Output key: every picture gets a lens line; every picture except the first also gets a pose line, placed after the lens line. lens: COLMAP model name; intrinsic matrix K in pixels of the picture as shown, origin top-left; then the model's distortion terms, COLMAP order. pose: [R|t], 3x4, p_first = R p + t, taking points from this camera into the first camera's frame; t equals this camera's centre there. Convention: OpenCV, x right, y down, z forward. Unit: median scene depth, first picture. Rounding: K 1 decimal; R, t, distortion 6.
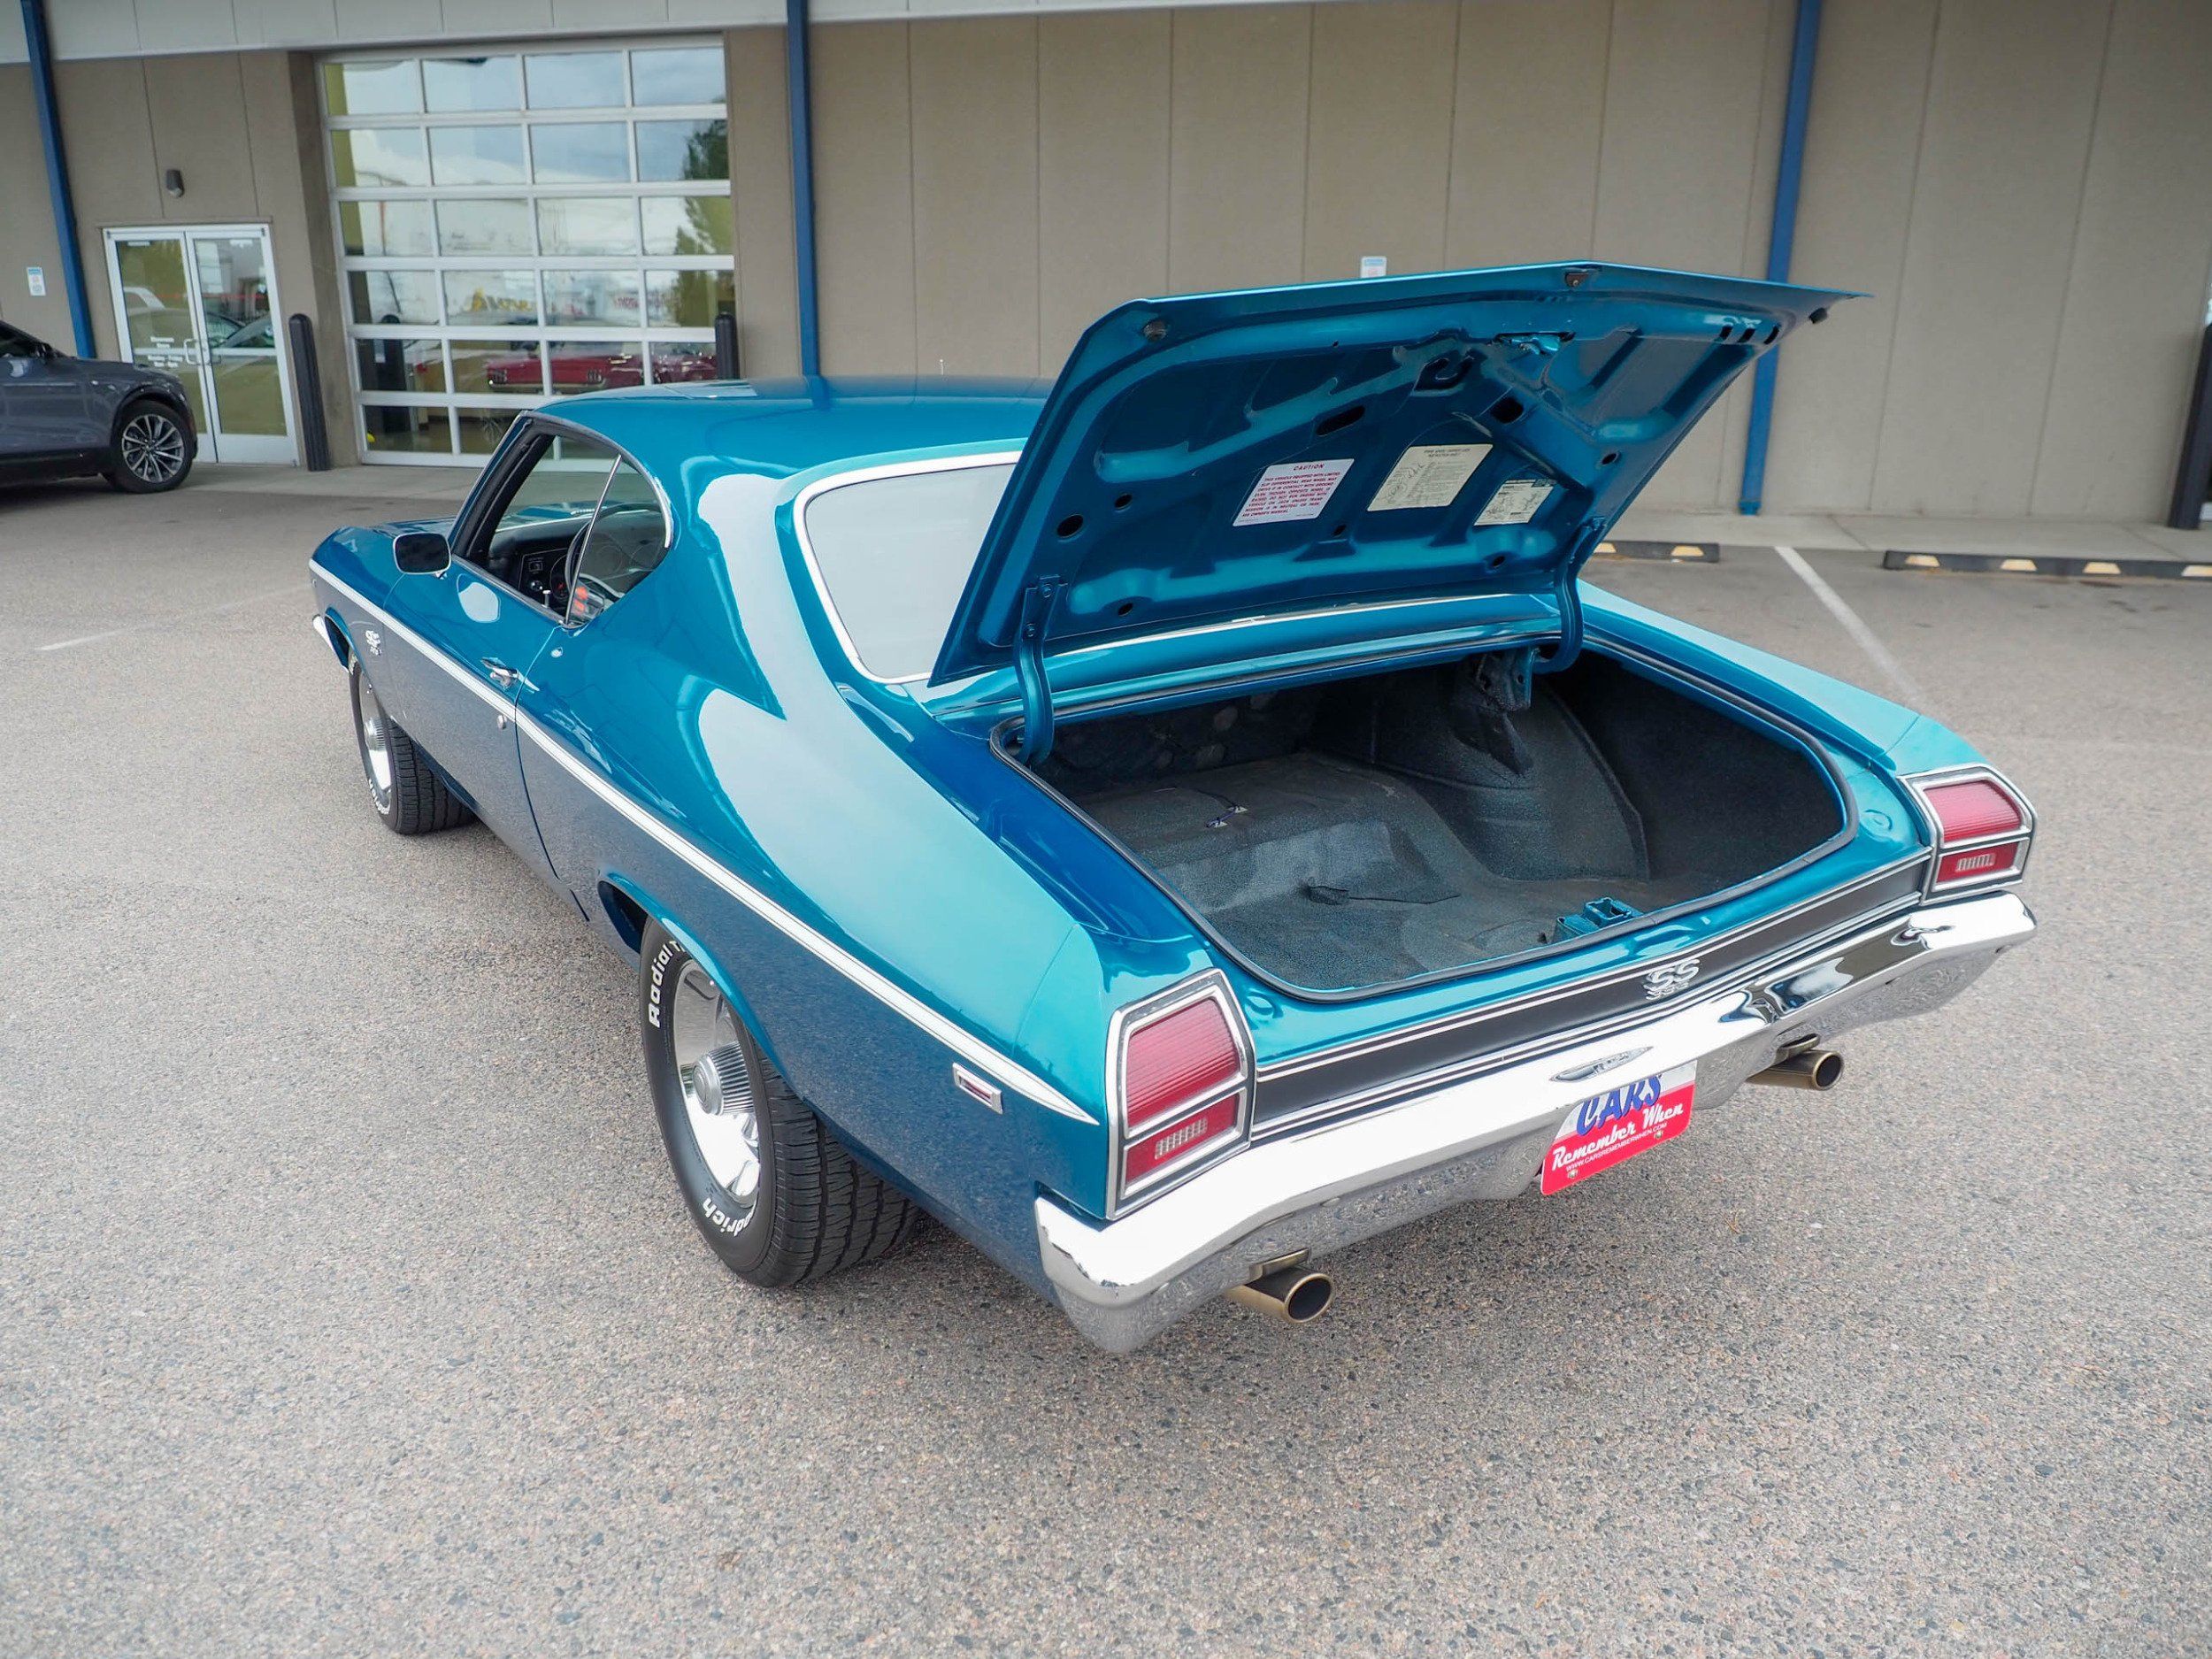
lens RADIAL K [[1605.6, 0, 1084.9], [0, 1605.6, 810.6], [0, 0, 1]] dist [-0.016591, 0.009386]
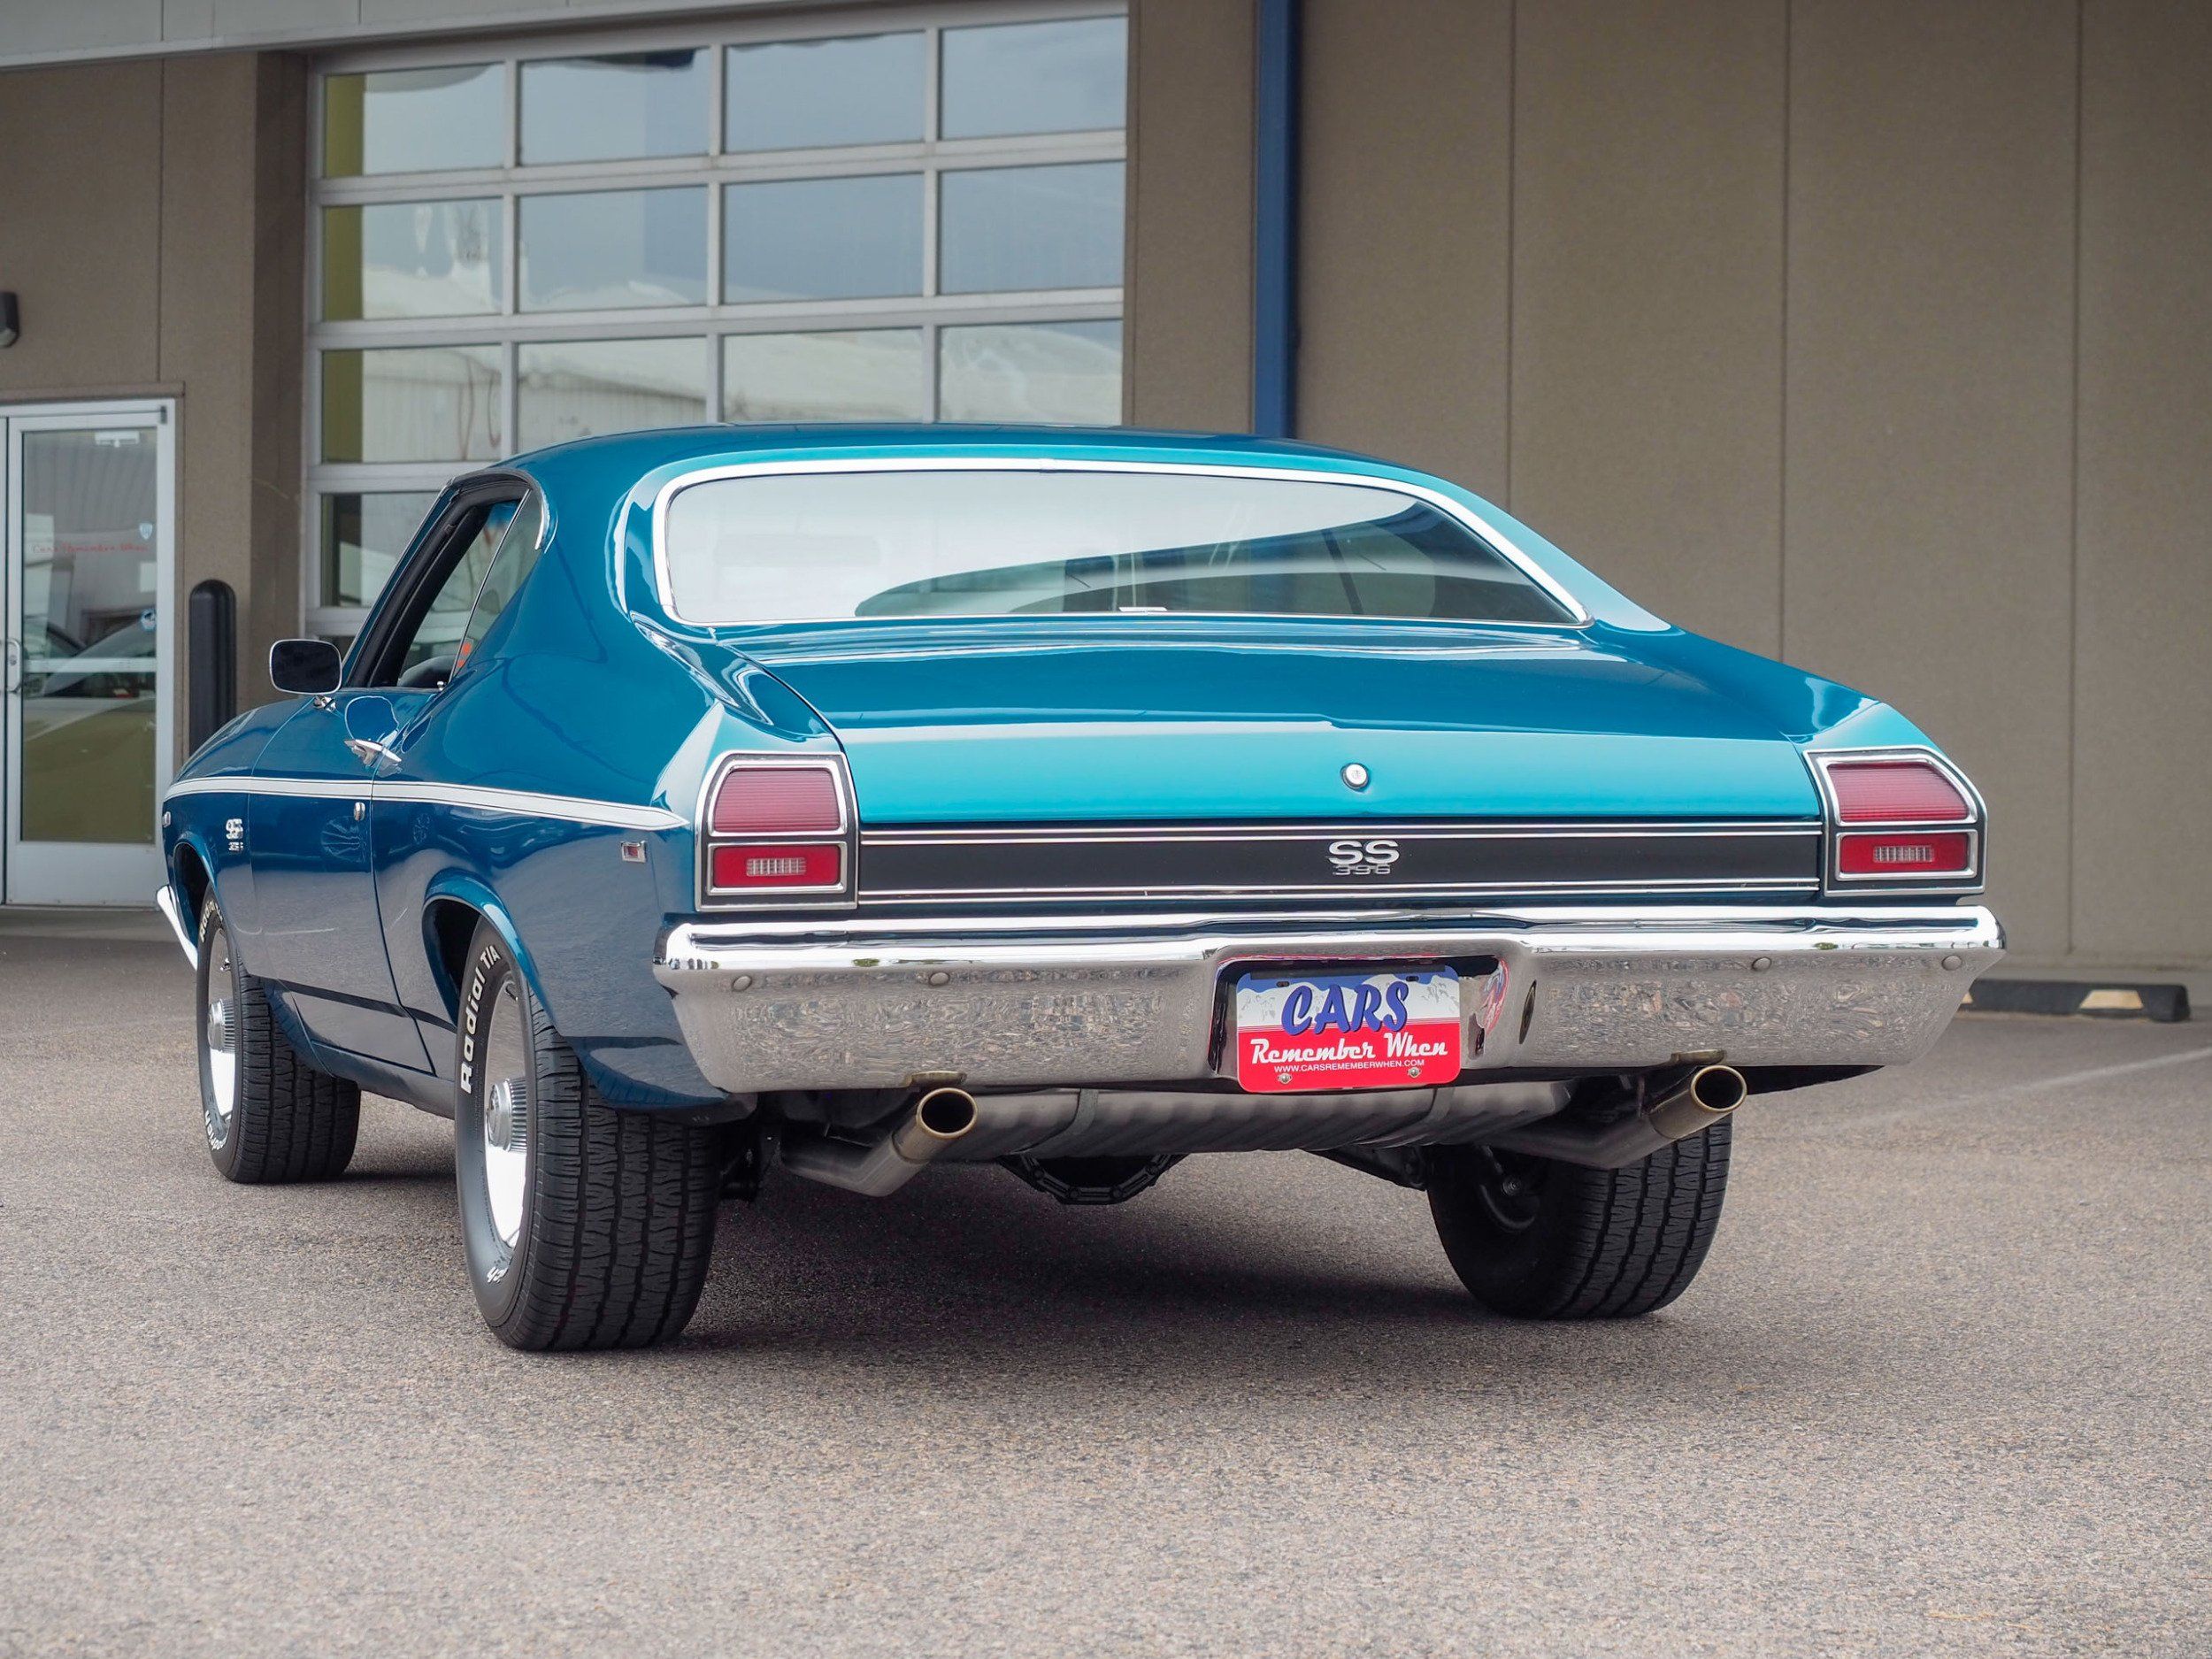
lens RADIAL K [[5182.5, 0, 993.8], [0, 5182.5, 826.8], [0, 0, 1]] dist [0.069848, -0.660075]
pose [[0.957620, 0.007072, -0.287947, 0.807645], [-0.088033, 0.959048, -0.269215, 0.731678], [0.274252, 0.283155, 0.919026, -1.520933]]
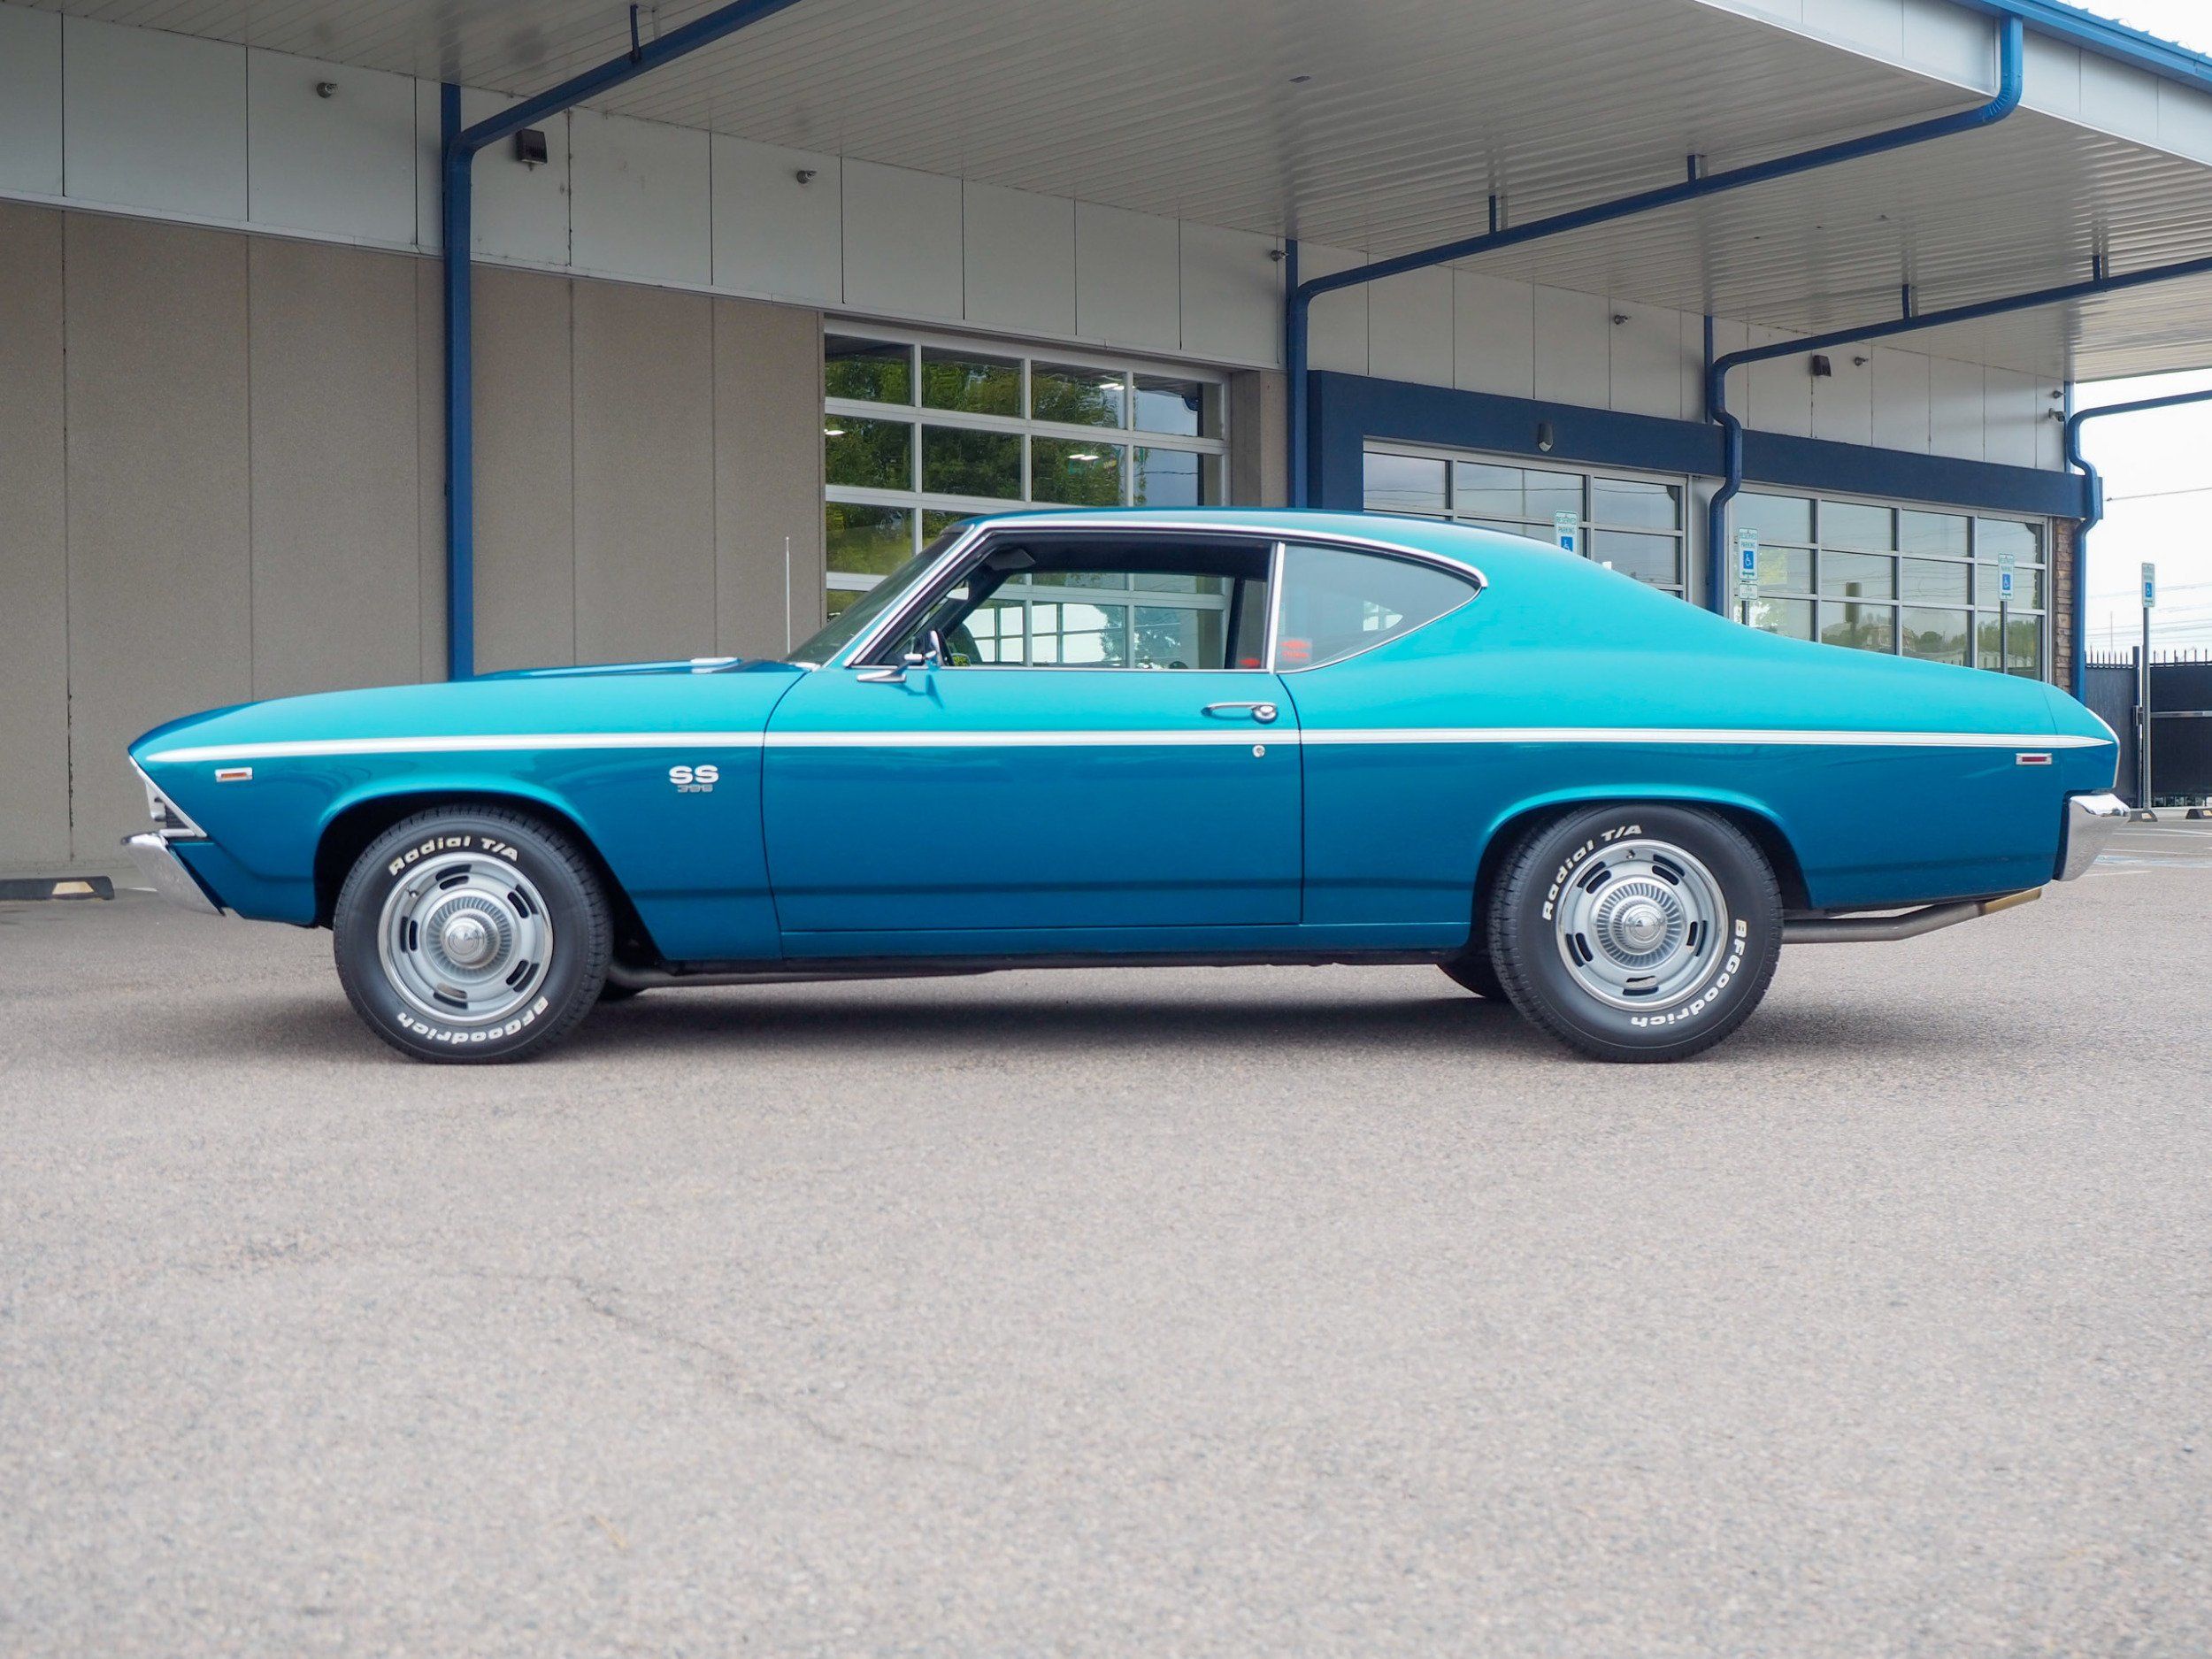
lens RADIAL K [[2714.8, 0, 1103.4], [0, 2714.8, 797.8], [0, 0, 1]] dist [0.025326, -0.030578]
pose [[0.538342, -0.017513, 0.842545, -2.494172], [0.253774, 0.956745, -0.142262, 0.275870], [-0.803609, 0.290402, 0.519500, 0.068564]]
